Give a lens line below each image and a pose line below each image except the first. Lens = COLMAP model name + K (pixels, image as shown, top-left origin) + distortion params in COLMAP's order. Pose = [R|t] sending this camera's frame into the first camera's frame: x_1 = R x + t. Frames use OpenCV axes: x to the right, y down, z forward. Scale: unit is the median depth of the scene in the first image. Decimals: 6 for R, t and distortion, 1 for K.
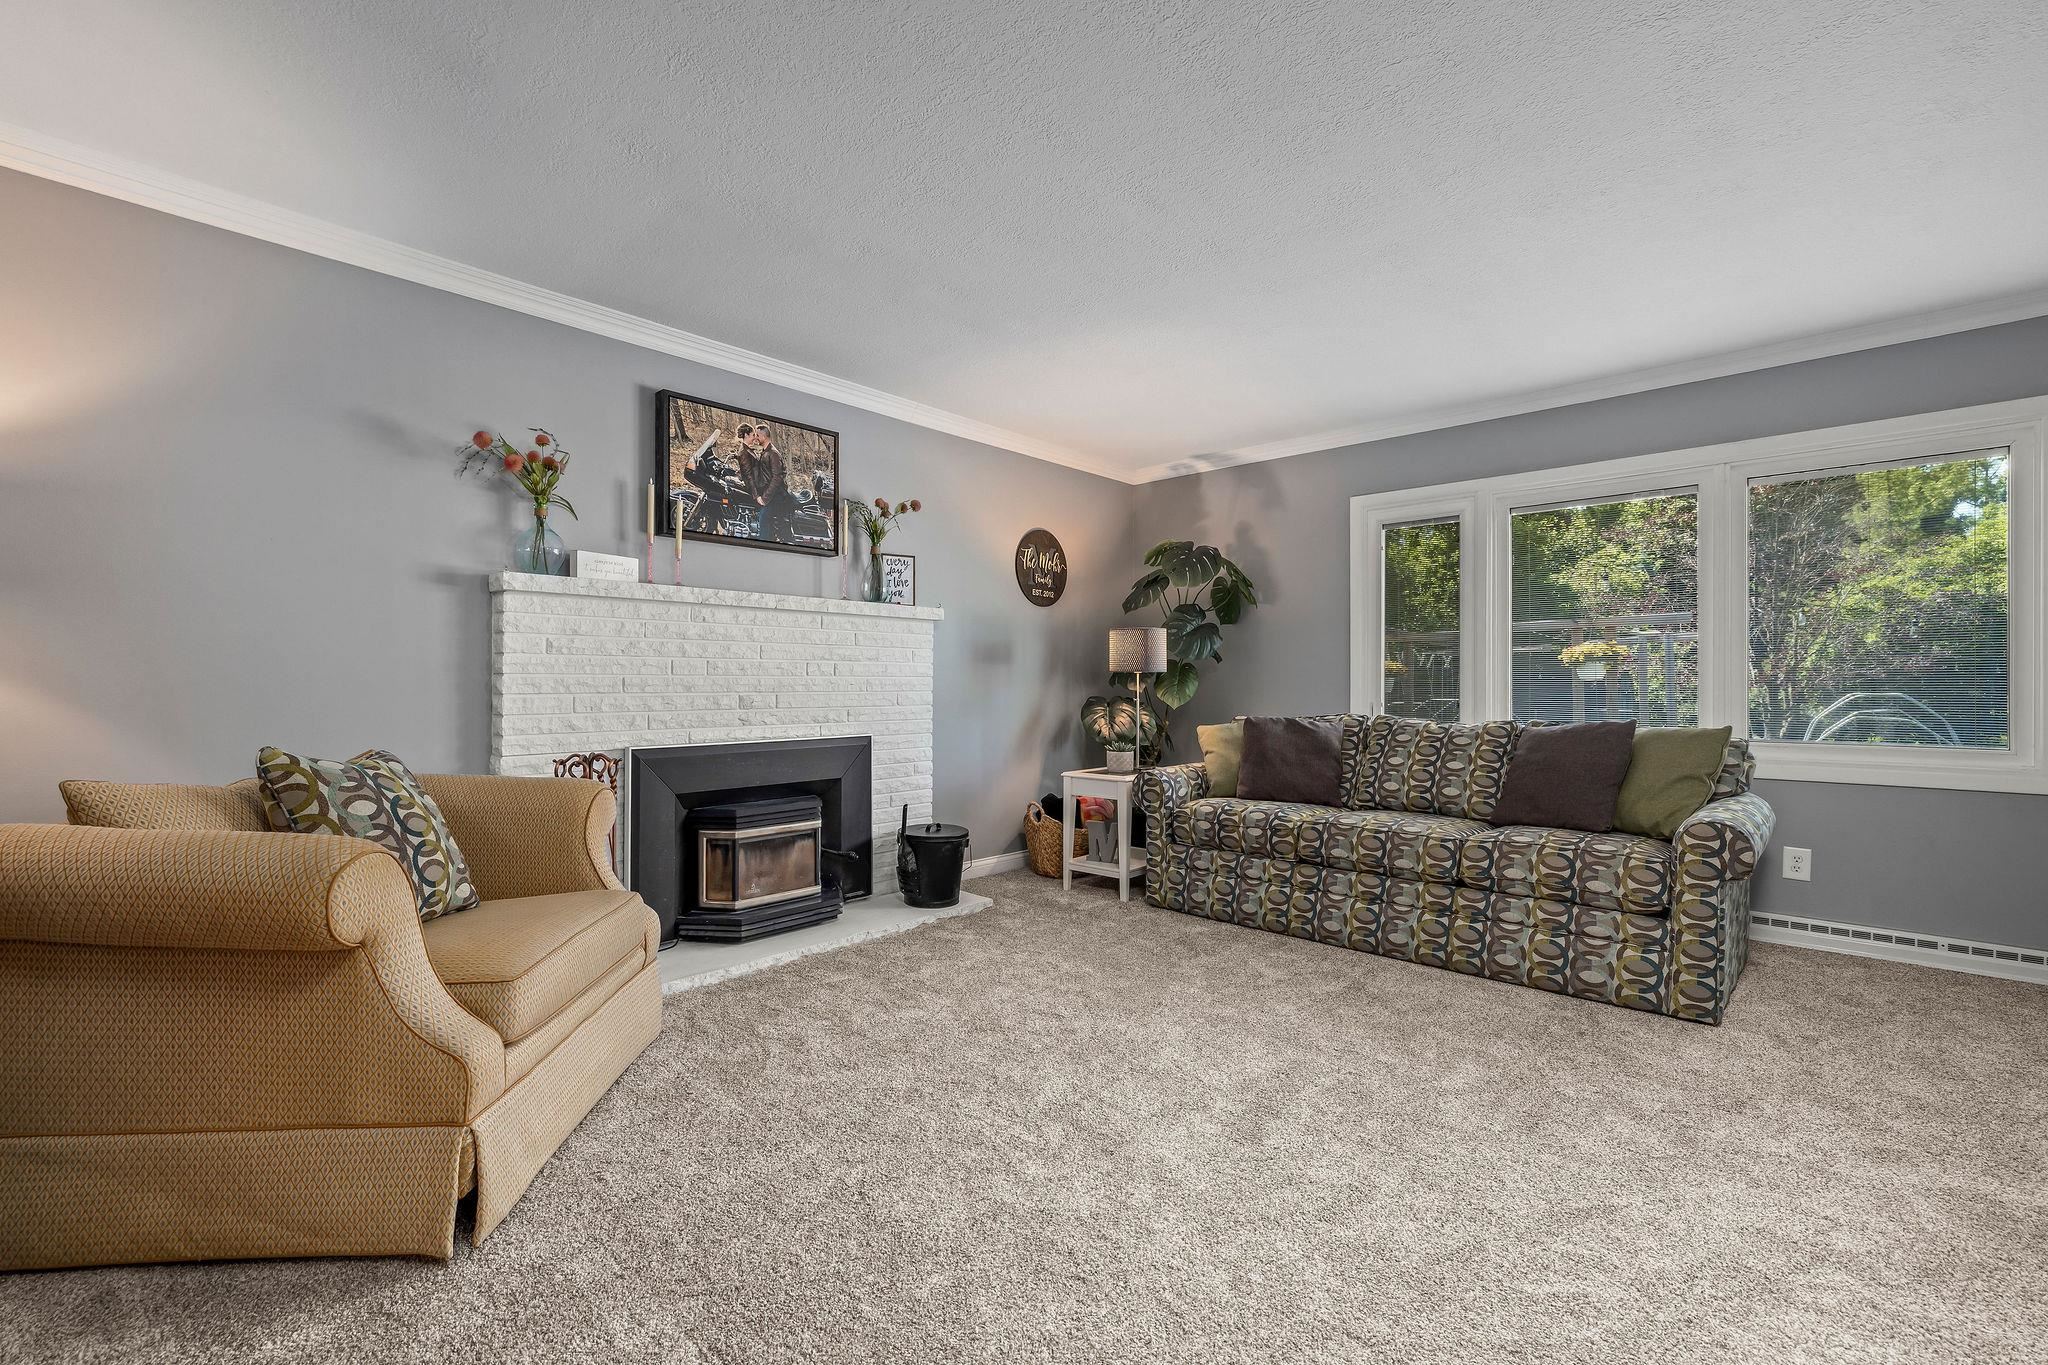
lens RADIAL K [[881.9, 0, 1024.6], [0, 881.9, 675.9], [0, 0, 1]] dist [-0.002162, -0.000151]
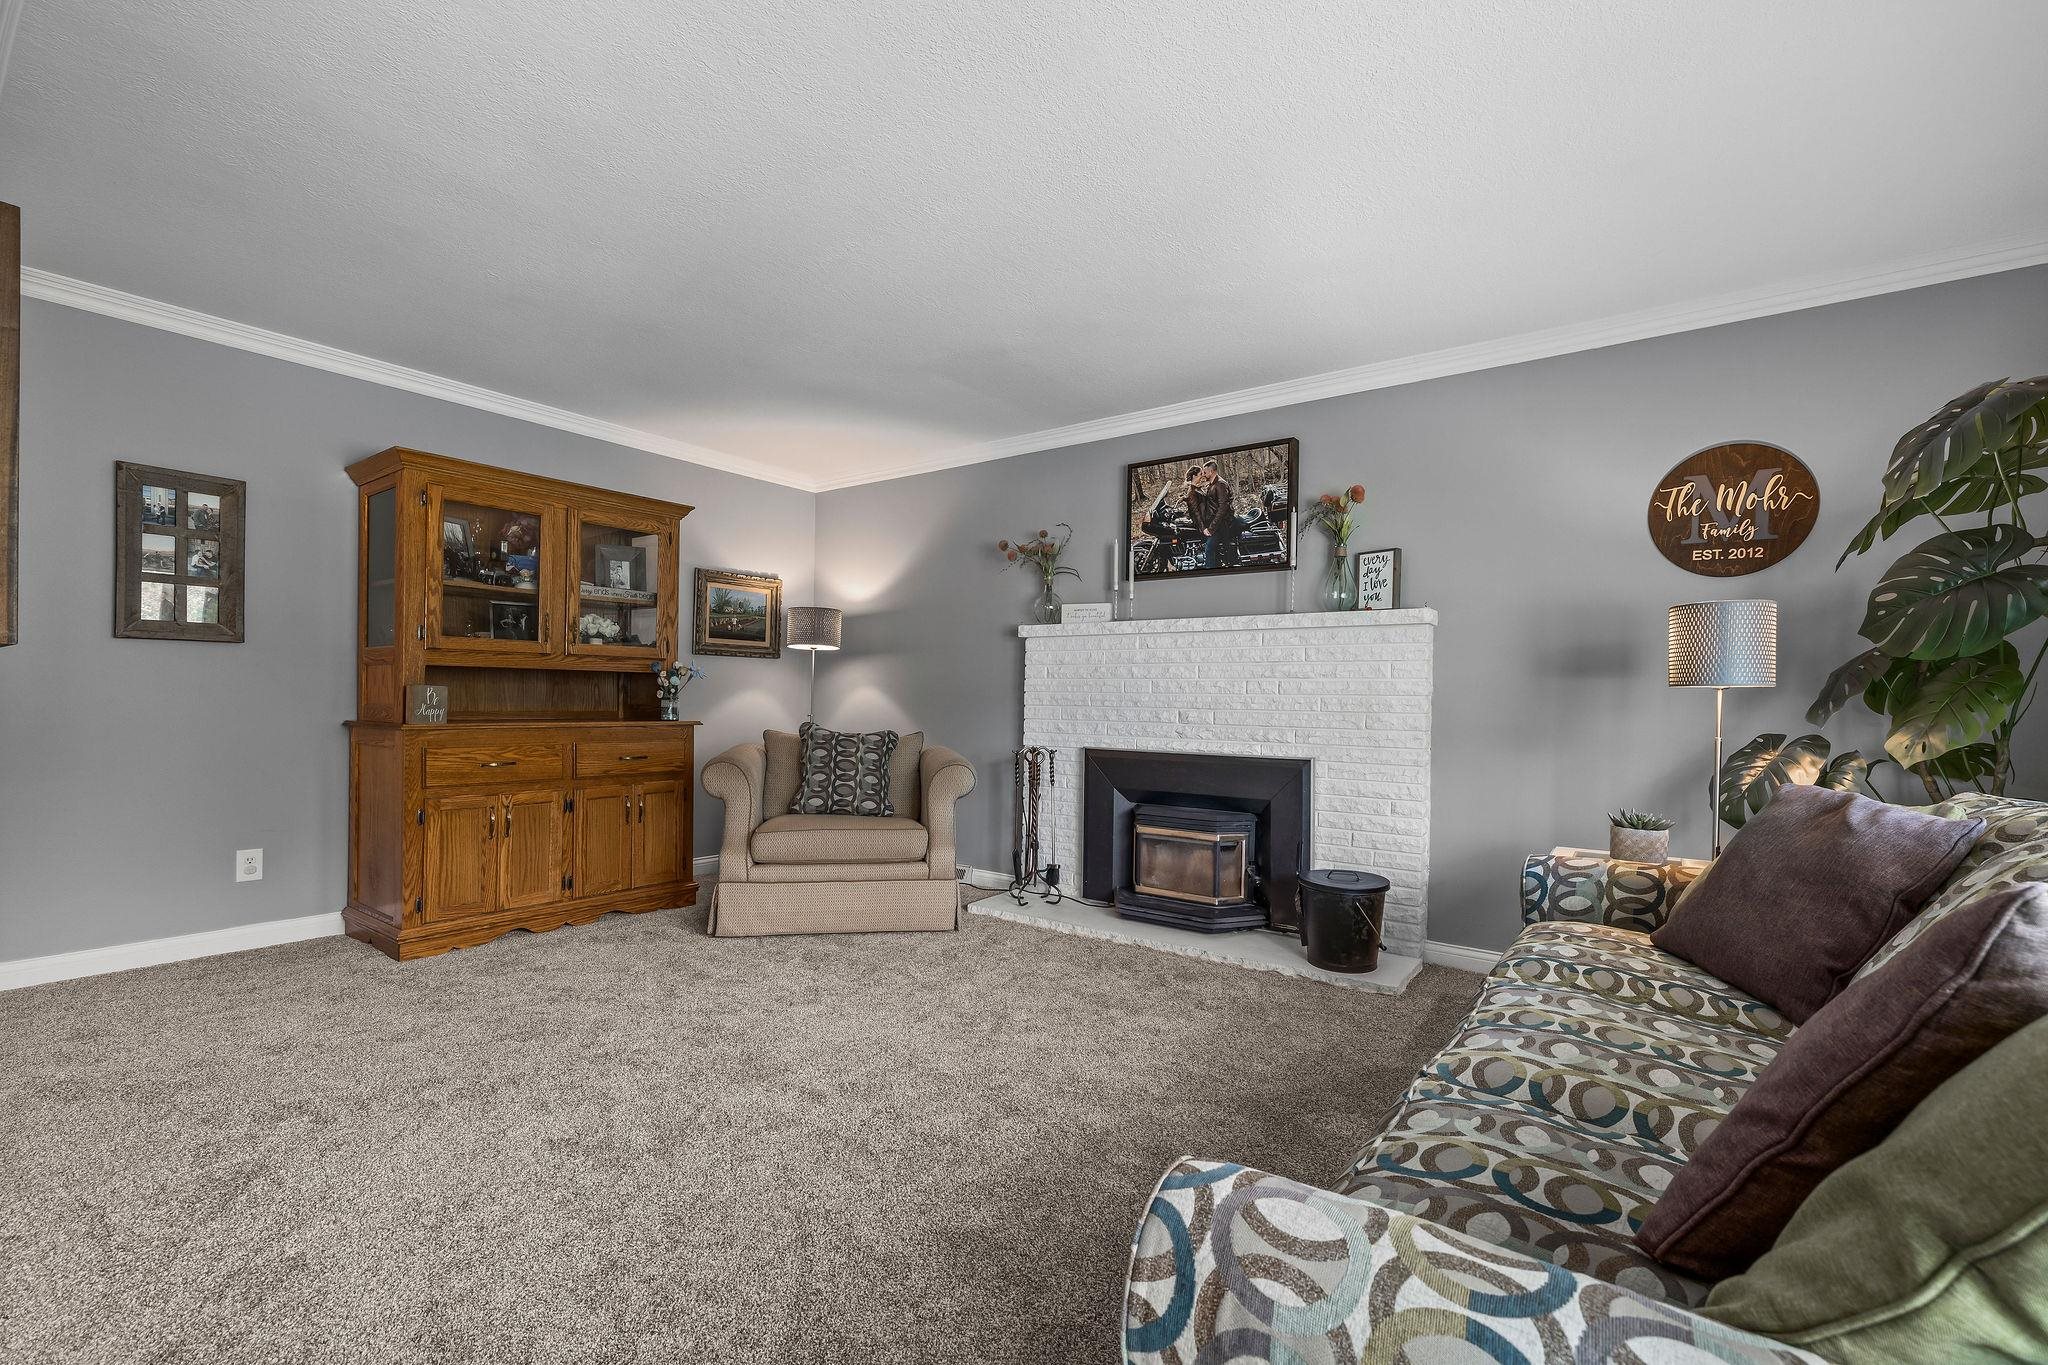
lens RADIAL K [[881.9, 0, 1025.2], [0, 881.9, 694.7], [0, 0, 1]] dist [-0.002162, -0.000151]
pose [[0.112337, 0.000415, -0.993670, 0.743519], [-0.005850, 0.999983, -0.000243, 0.002876], [0.993653, 0.005840, 0.112338, 0.648153]]
